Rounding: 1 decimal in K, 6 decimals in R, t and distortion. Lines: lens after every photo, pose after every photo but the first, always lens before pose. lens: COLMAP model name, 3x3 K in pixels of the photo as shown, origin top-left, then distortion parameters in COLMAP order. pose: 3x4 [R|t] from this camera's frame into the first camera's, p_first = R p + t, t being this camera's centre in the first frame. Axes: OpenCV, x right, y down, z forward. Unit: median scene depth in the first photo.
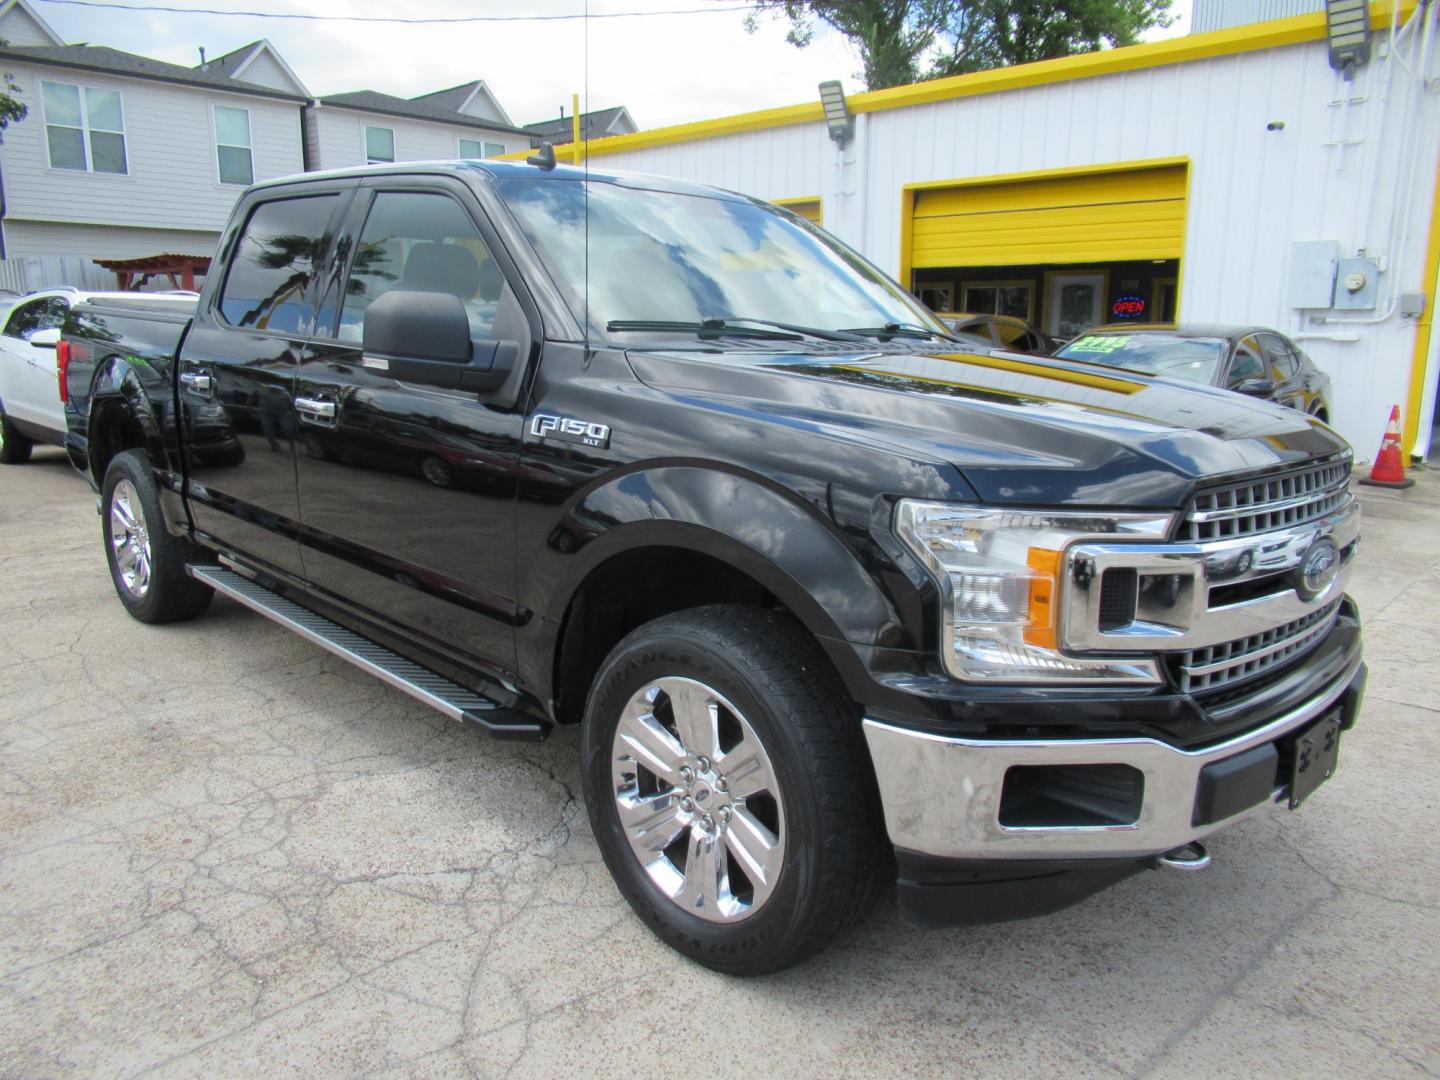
lens RADIAL K [[1016.1, 0, 712.0], [0, 1016.1, 547.4], [0, 0, 1]] dist [0.004170, -0.006619]
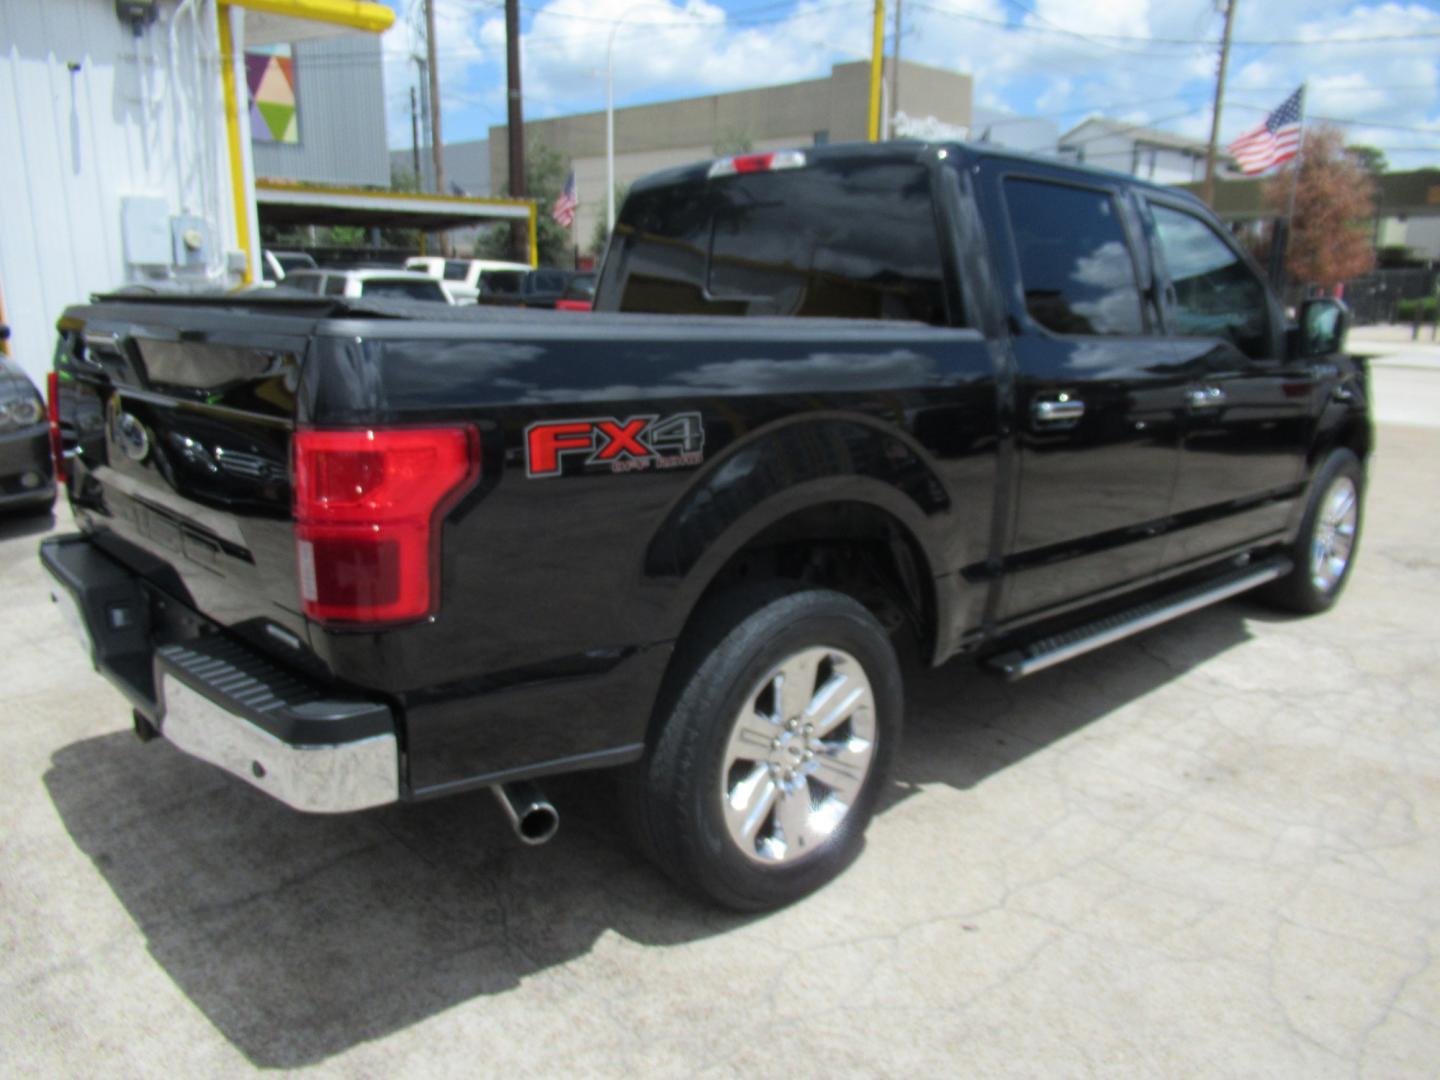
lens RADIAL K [[1016.1, 0, 707.3], [0, 1016.1, 549.5], [0, 0, 1]] dist [0.004170, -0.006619]
pose [[0.081200, -0.262580, 0.961488, -1.997277], [0.203169, 0.948779, 0.241951, -0.468666], [-0.975771, 0.175698, 0.130389, 1.815396]]
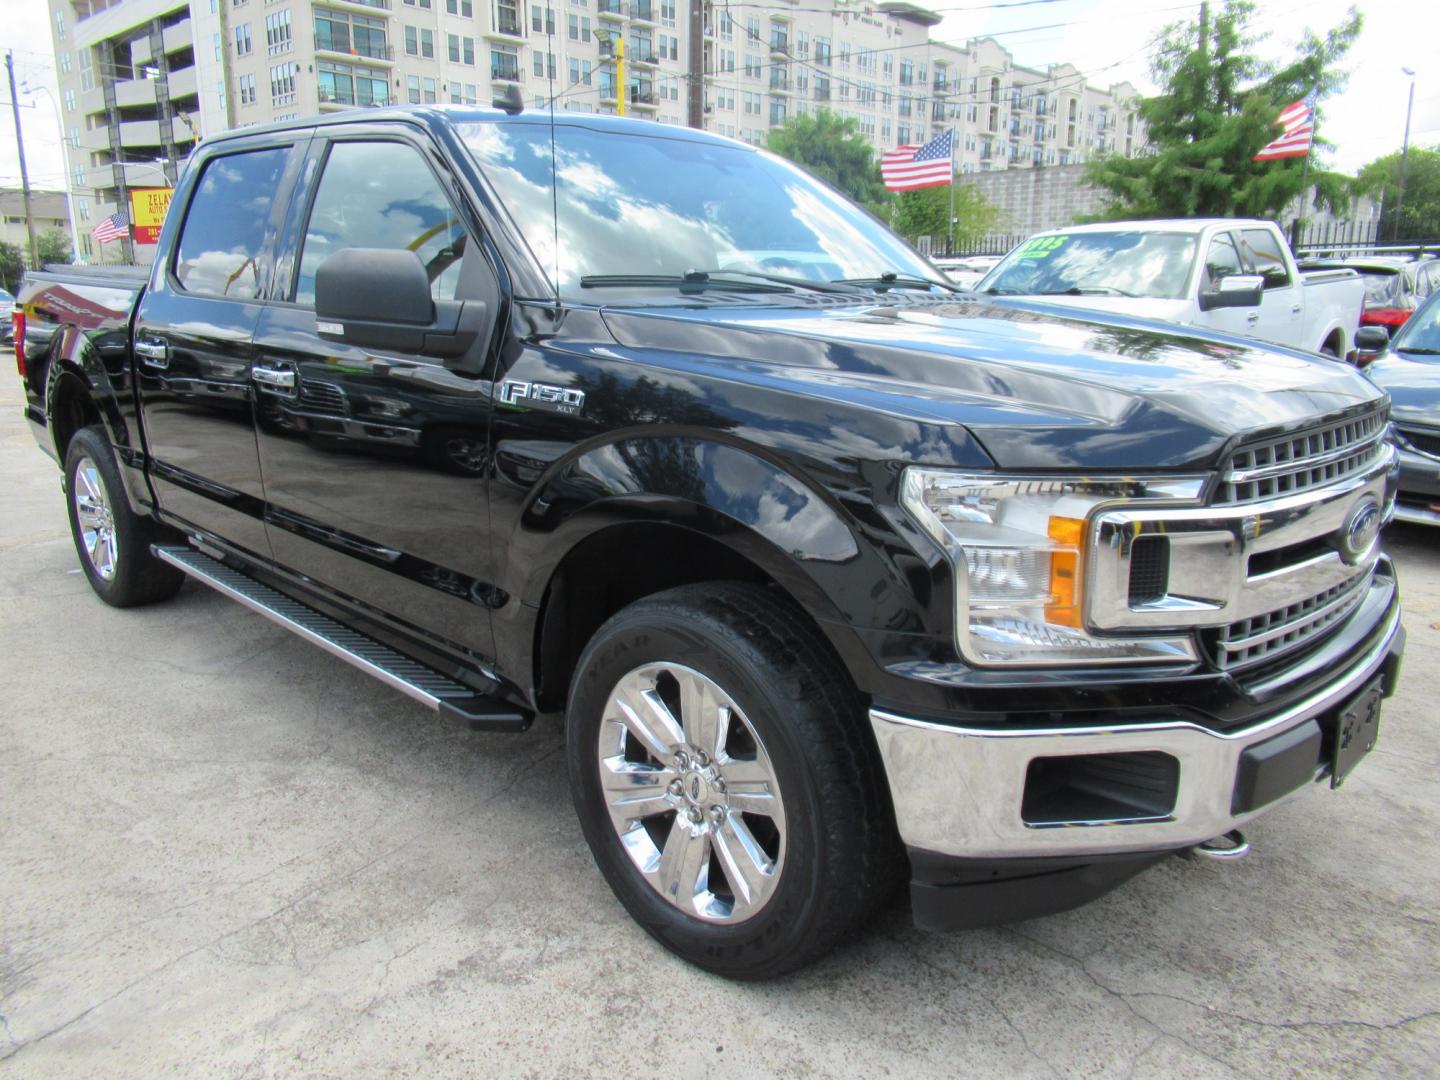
lens RADIAL K [[1016.1, 0, 717.5], [0, 1016.1, 531.4], [0, 0, 1]] dist [0.004170, -0.006619]
pose [[0.999651, -0.025309, 0.007532, 0.007469], [0.025109, 0.999356, 0.025615, -0.012220], [-0.008176, -0.025417, 0.999643, 0.074718]]
